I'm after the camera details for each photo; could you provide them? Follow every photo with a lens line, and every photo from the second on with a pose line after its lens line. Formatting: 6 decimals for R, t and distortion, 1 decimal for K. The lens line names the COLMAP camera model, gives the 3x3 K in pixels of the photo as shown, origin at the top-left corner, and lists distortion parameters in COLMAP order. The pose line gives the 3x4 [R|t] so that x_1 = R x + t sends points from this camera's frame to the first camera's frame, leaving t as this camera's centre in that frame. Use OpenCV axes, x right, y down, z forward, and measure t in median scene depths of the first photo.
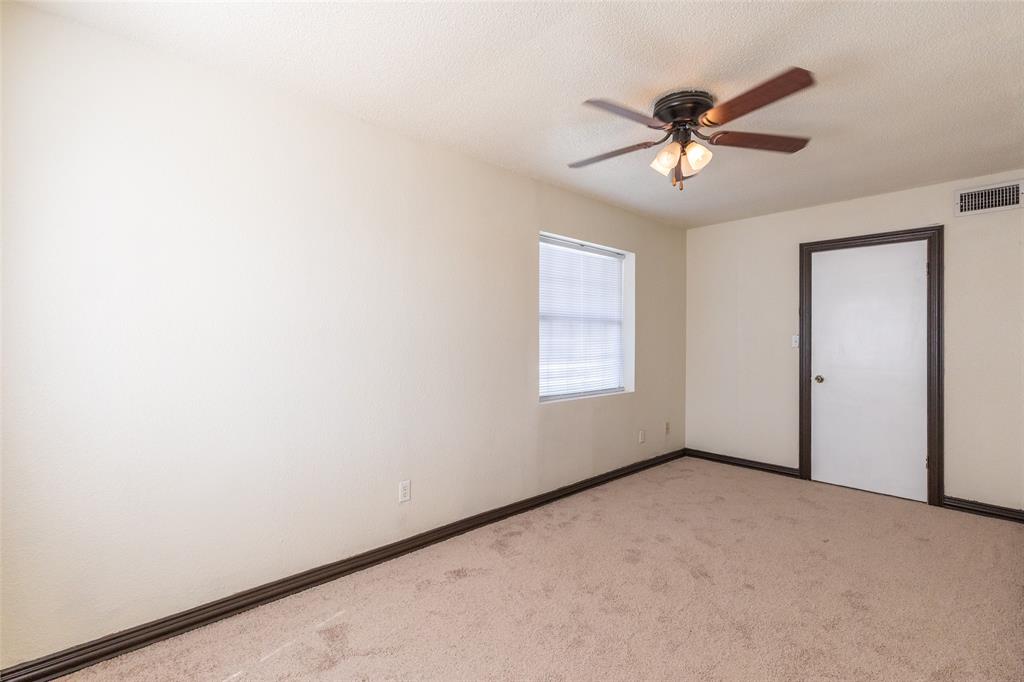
lens RADIAL K [[467.0, 0, 510.8], [0, 467.0, 345.6], [0, 0, 1]] dist [0.004090, -0.000963]
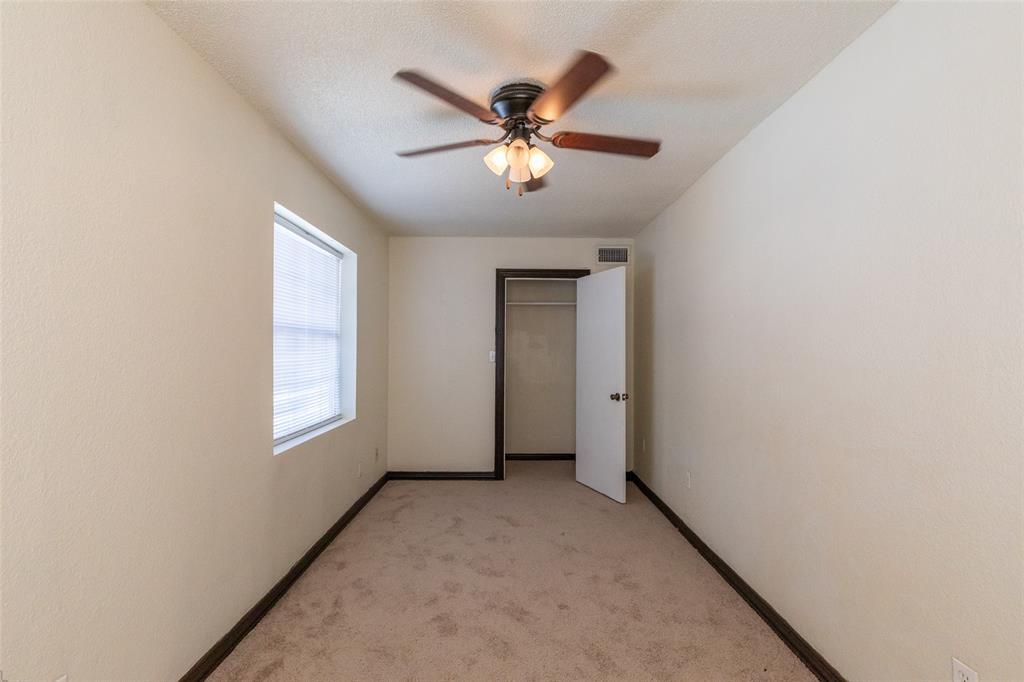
lens RADIAL K [[467.0, 0, 510.1], [0, 467.0, 337.9], [0, 0, 1]] dist [0.004090, -0.000963]
pose [[0.665207, 0.015145, 0.746506, -0.212475], [0.008772, 0.999567, -0.028096, -0.023451], [-0.746608, 0.025238, 0.664786, 0.261768]]
